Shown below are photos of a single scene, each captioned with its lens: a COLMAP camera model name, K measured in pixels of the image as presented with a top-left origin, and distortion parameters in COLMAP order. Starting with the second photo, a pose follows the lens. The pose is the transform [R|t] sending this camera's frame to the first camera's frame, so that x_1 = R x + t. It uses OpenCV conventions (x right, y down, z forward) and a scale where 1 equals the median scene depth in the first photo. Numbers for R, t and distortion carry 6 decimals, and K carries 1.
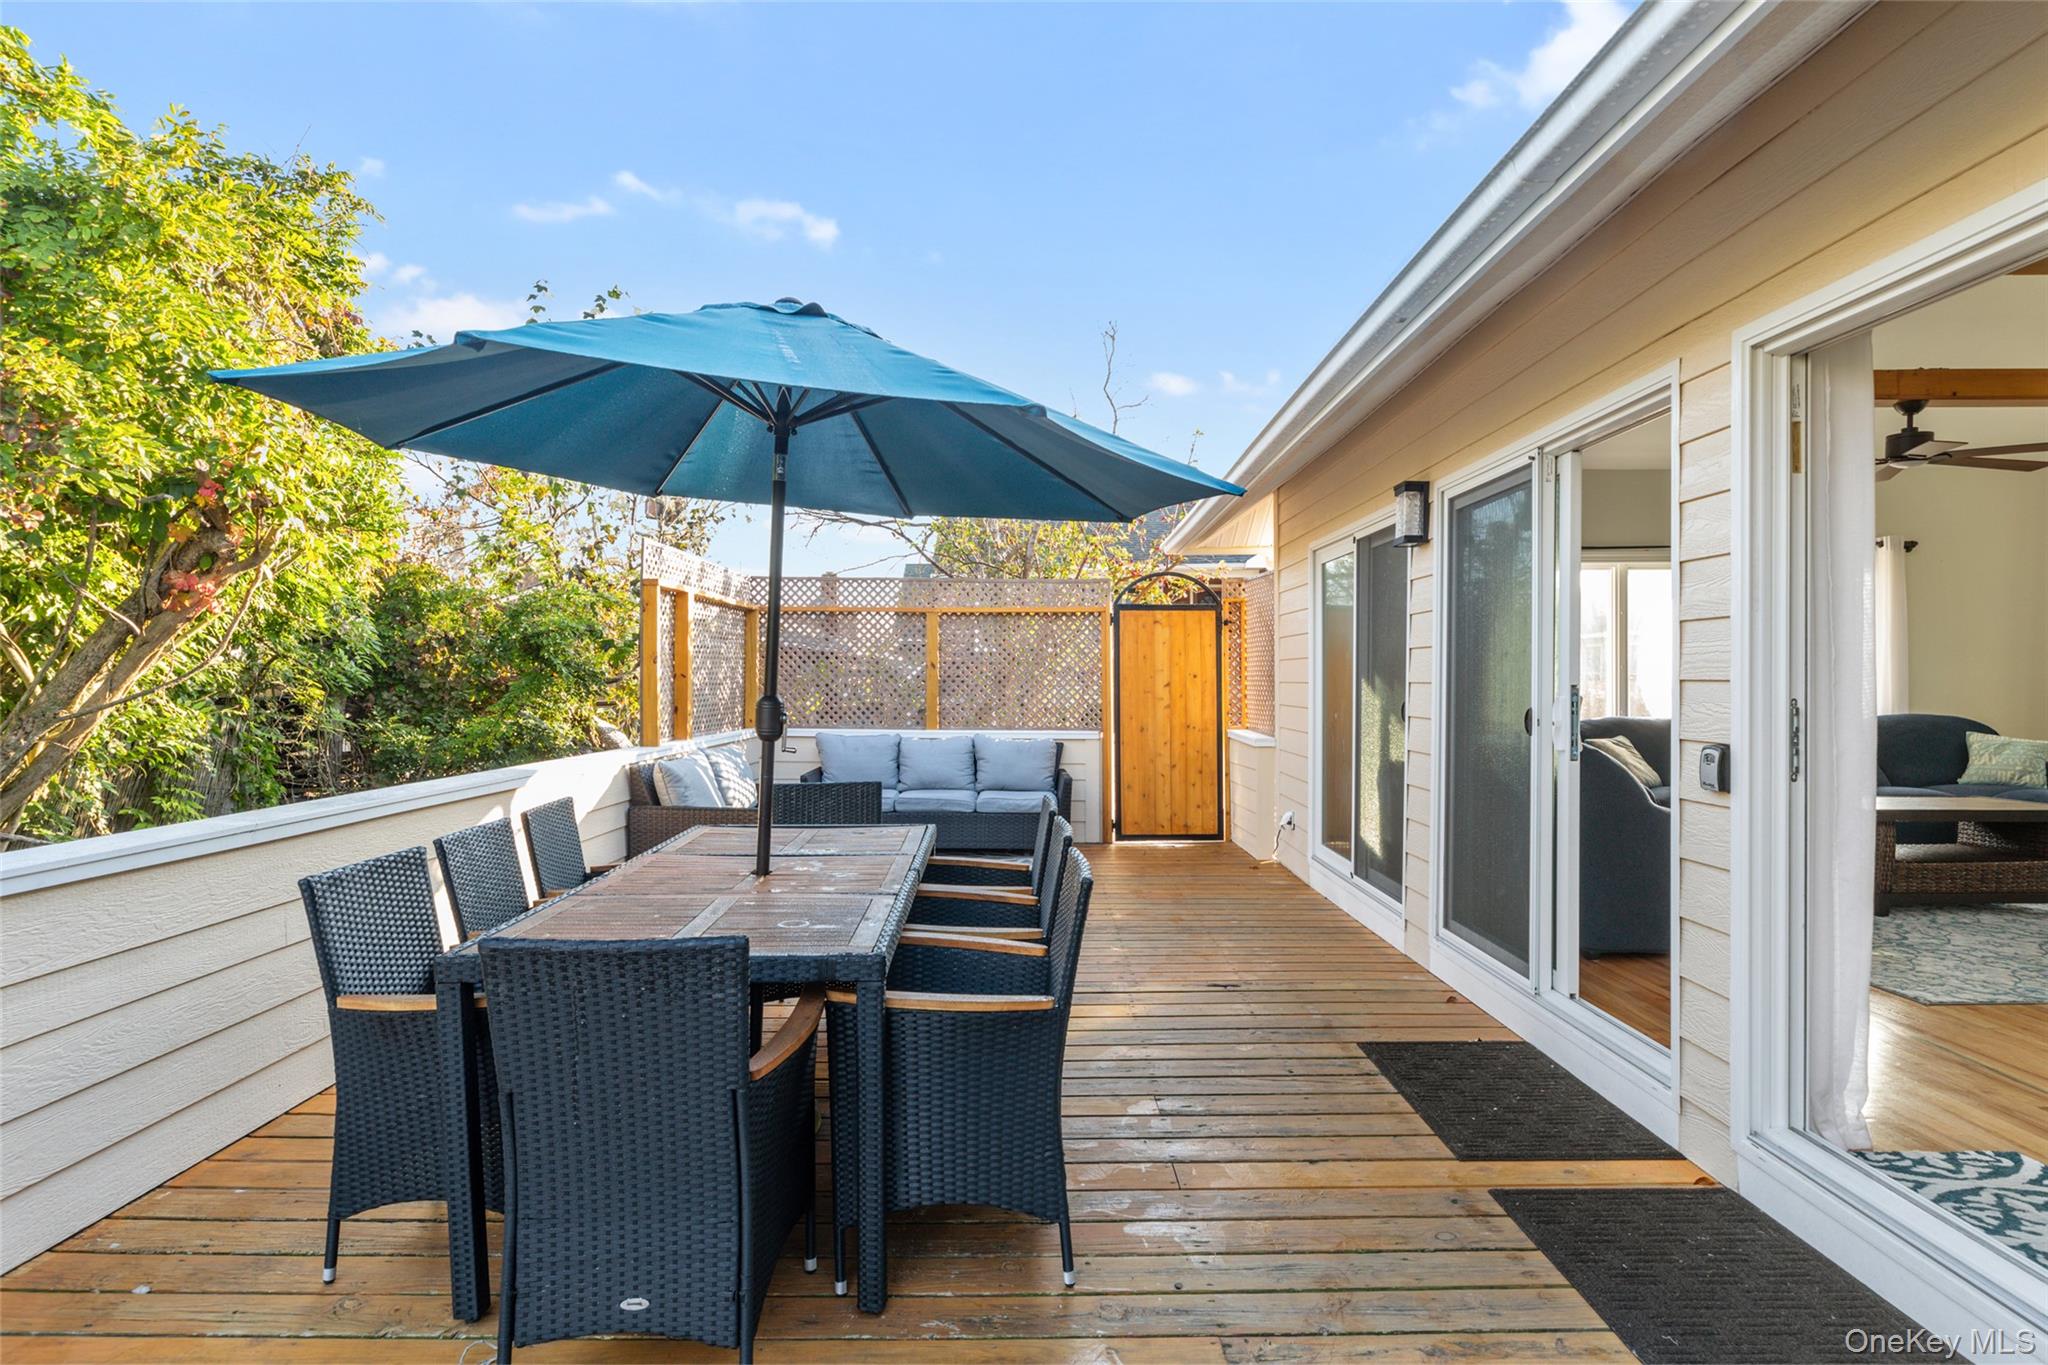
lens RADIAL K [[1068.2, 0, 1030.9], [0, 1068.2, 670.2], [0, 0, 1]] dist [-0.002899, -0.000418]
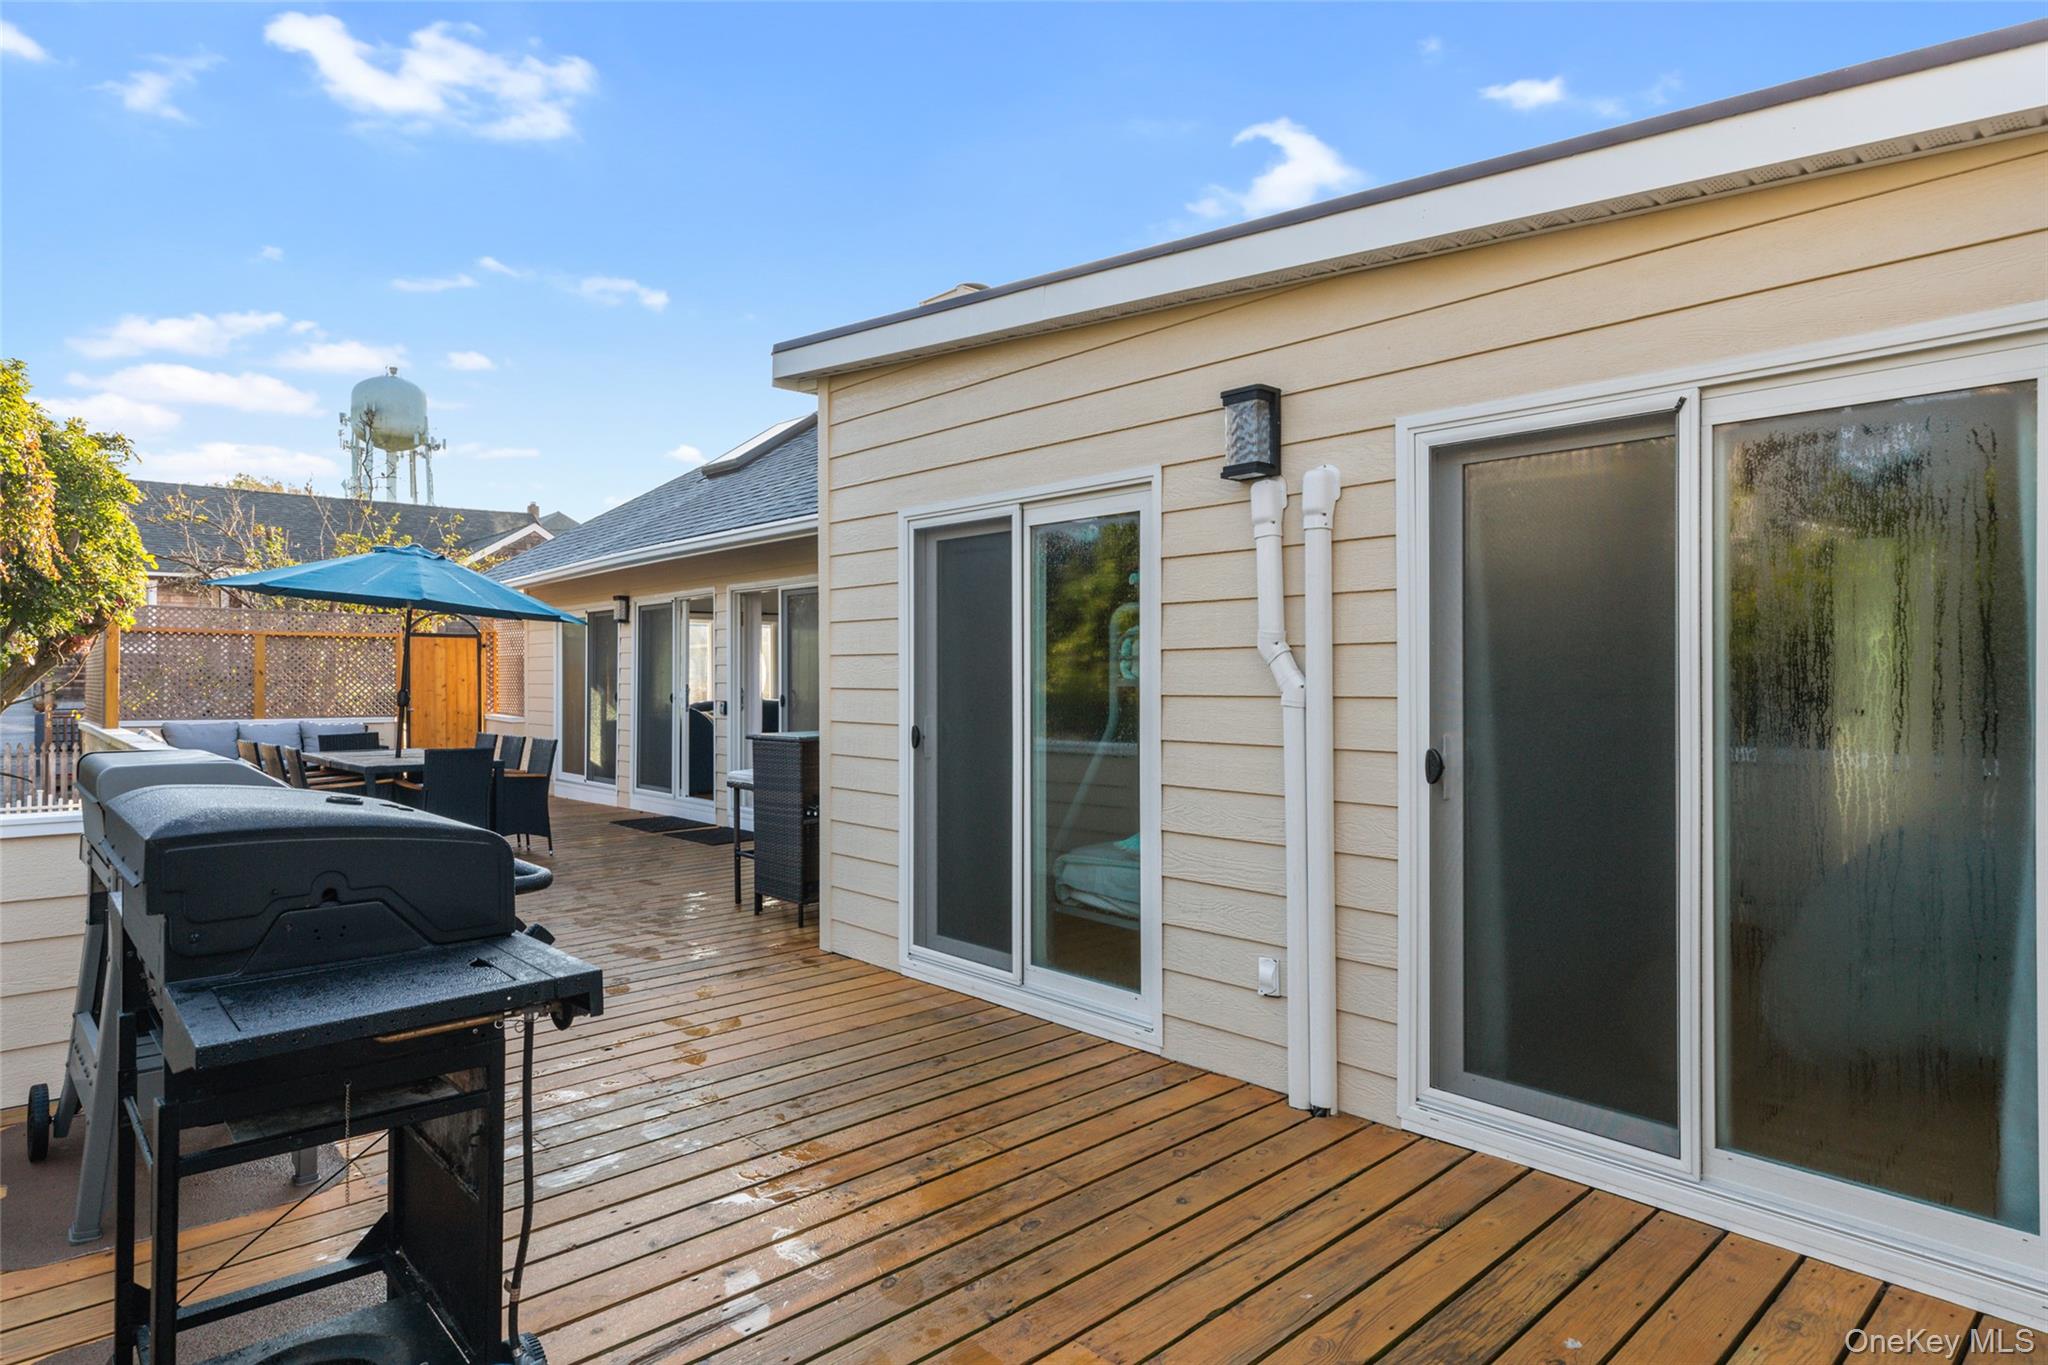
lens RADIAL K [[1100.7, 0, 1020.3], [0, 1100.7, 676.9], [0, 0, 1]] dist [0.002455, 0.000393]
pose [[0.728220, -0.002534, 0.685339, -0.363122], [-0.002967, 0.999972, 0.006851, -0.012635], [-0.685337, -0.007022, 0.728192, -0.740605]]
